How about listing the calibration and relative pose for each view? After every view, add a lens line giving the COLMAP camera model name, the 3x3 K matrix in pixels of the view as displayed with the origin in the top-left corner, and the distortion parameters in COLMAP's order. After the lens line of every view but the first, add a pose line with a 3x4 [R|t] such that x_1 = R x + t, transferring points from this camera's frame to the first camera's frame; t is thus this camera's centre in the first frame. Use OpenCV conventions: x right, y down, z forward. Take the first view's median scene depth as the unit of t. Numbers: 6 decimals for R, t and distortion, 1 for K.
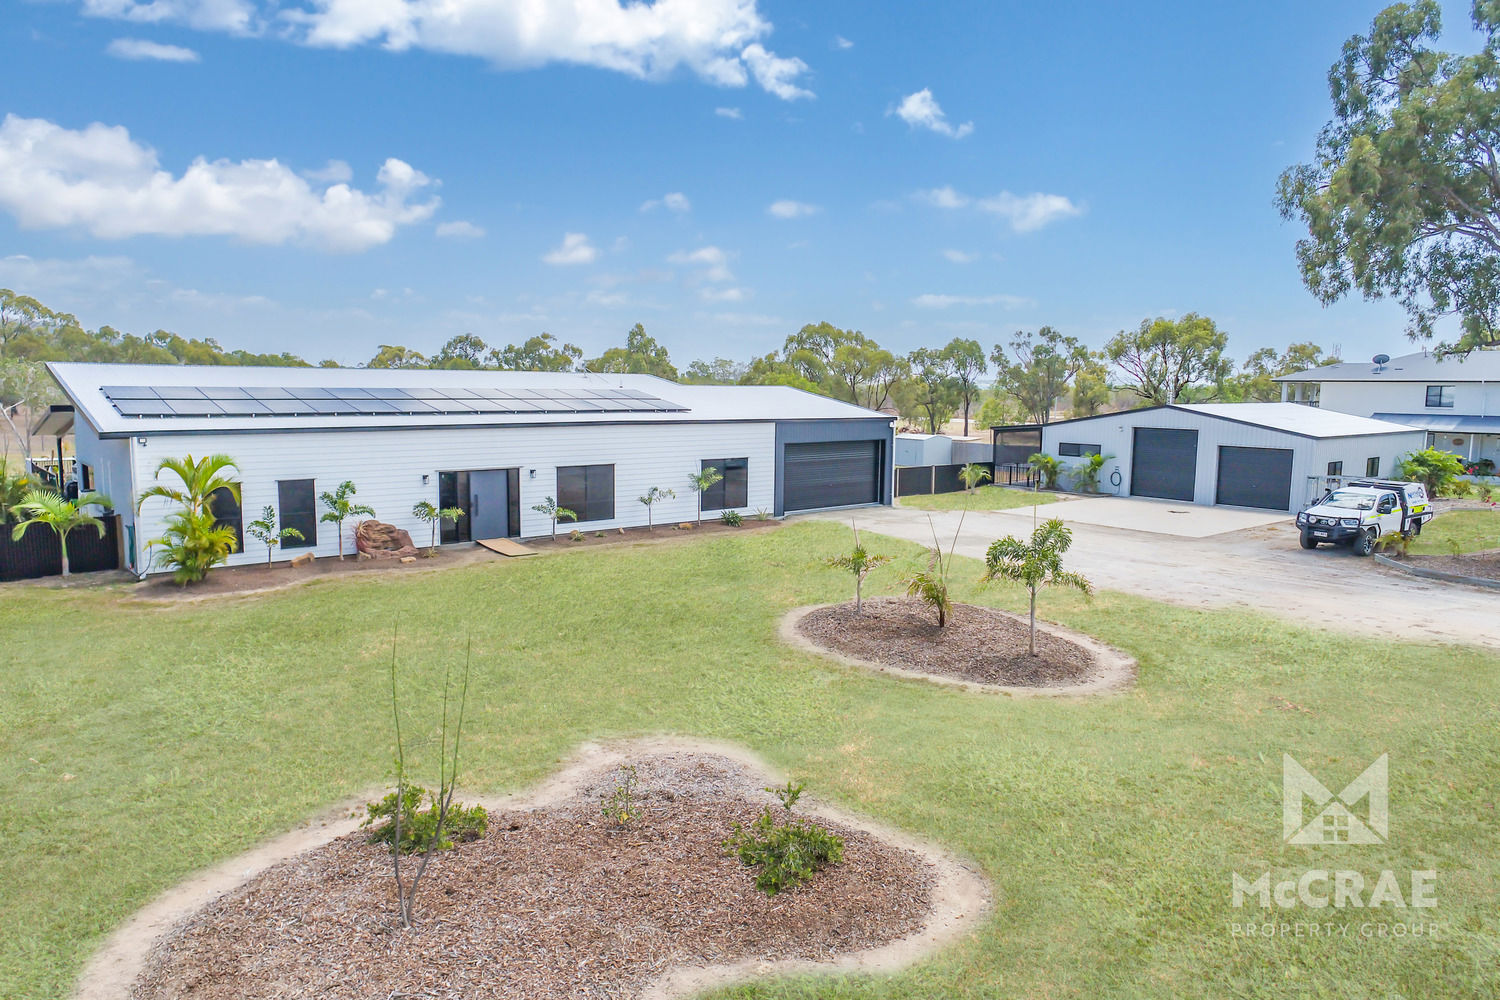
lens RADIAL K [[997.8, 0, 750.0], [0, 997.8, 500.0], [0, 0, 1]] dist [0.004836, 0.001749]
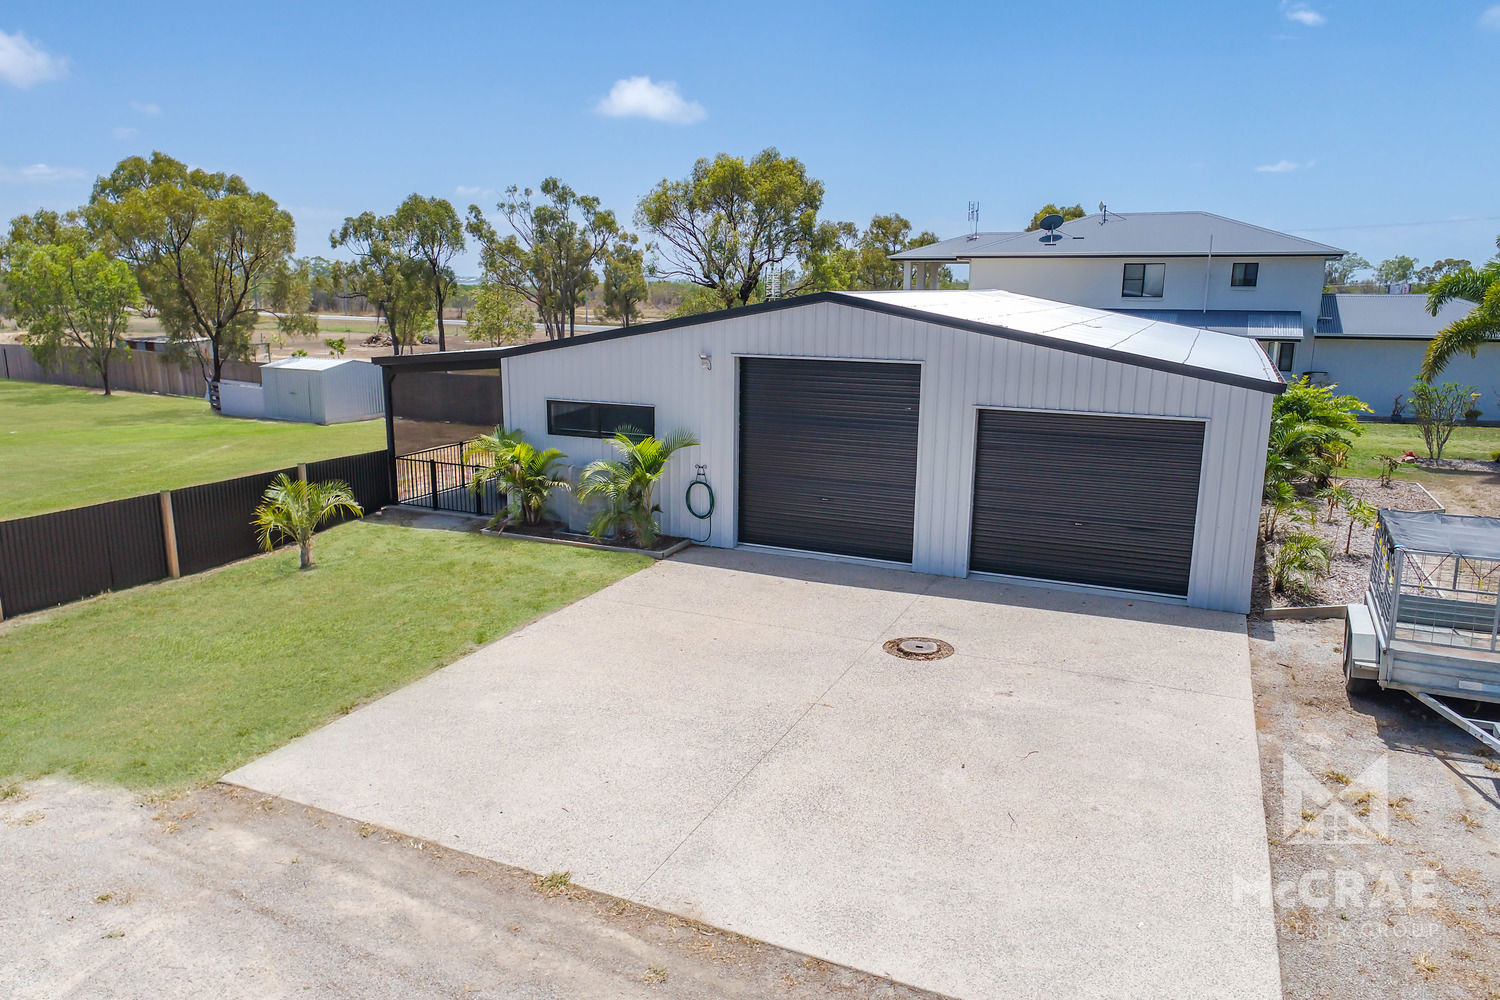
lens RADIAL K [[1009.2, 0, 750.0], [0, 1009.2, 500.0], [0, 0, 1]] dist [0.002440, 0.000764]
pose [[0.901528, -0.093266, 0.422550, 0.283437], [0.052175, 0.992801, 0.107816, -0.074770], [-0.429564, -0.075152, 0.899904, 0.824117]]
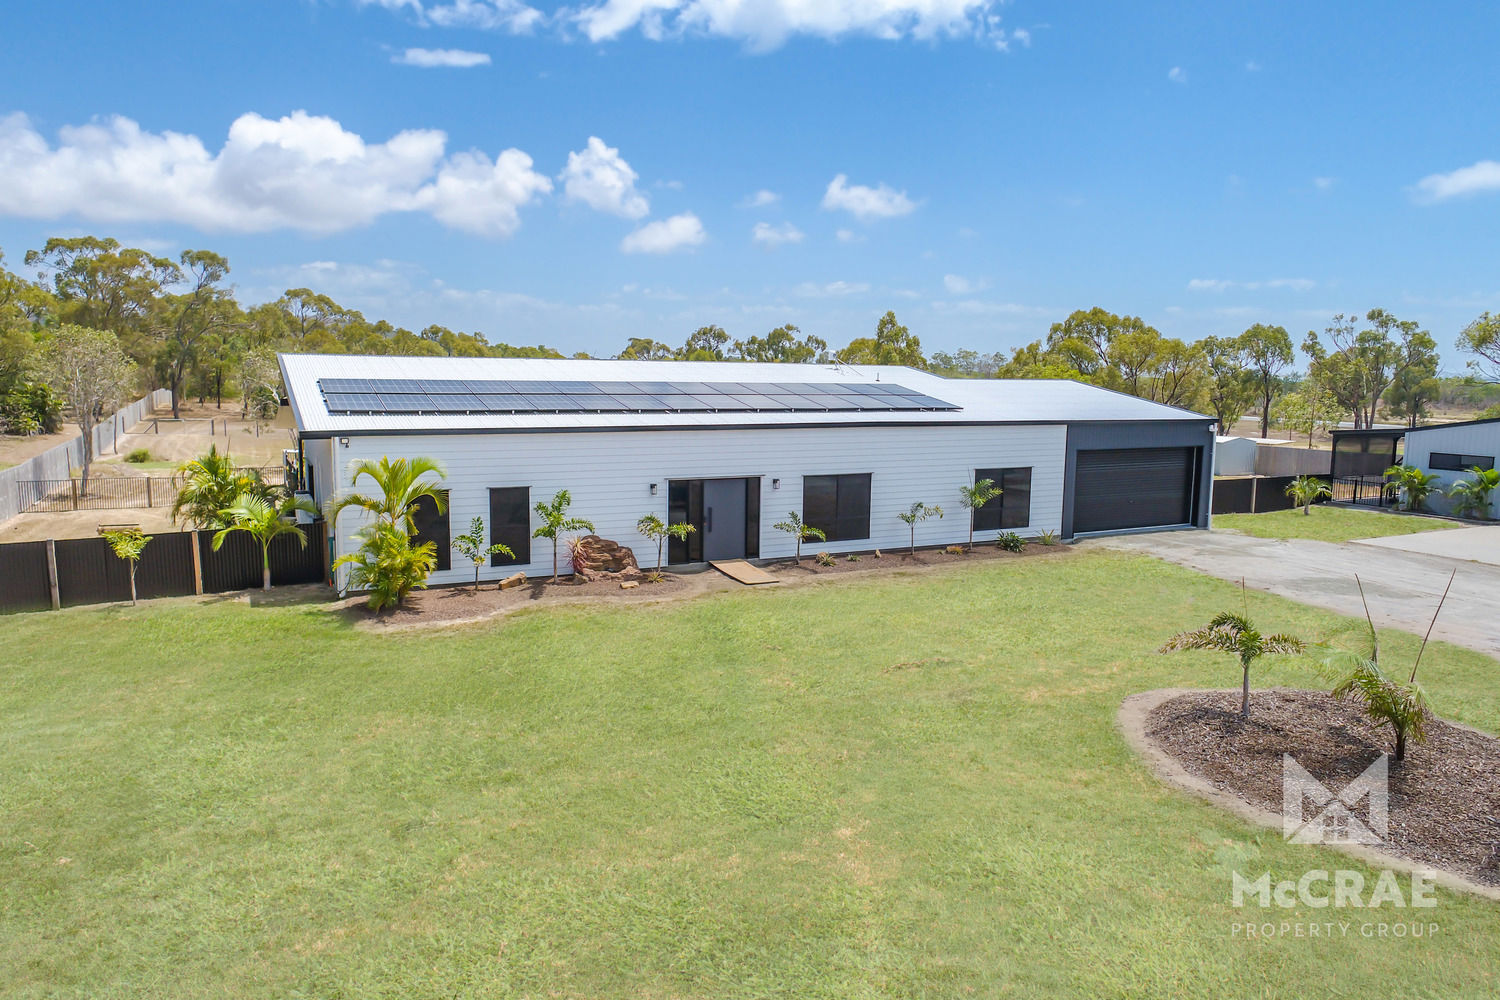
lens RADIAL K [[997.8, 0, 750.0], [0, 997.8, 500.0], [0, 0, 1]] dist [0.004836, 0.001749]
pose [[0.972141, 0.031208, -0.232309, -0.034896], [-0.029452, 0.999505, 0.011021, -0.017270], [0.232538, -0.003872, 0.972580, 0.143537]]
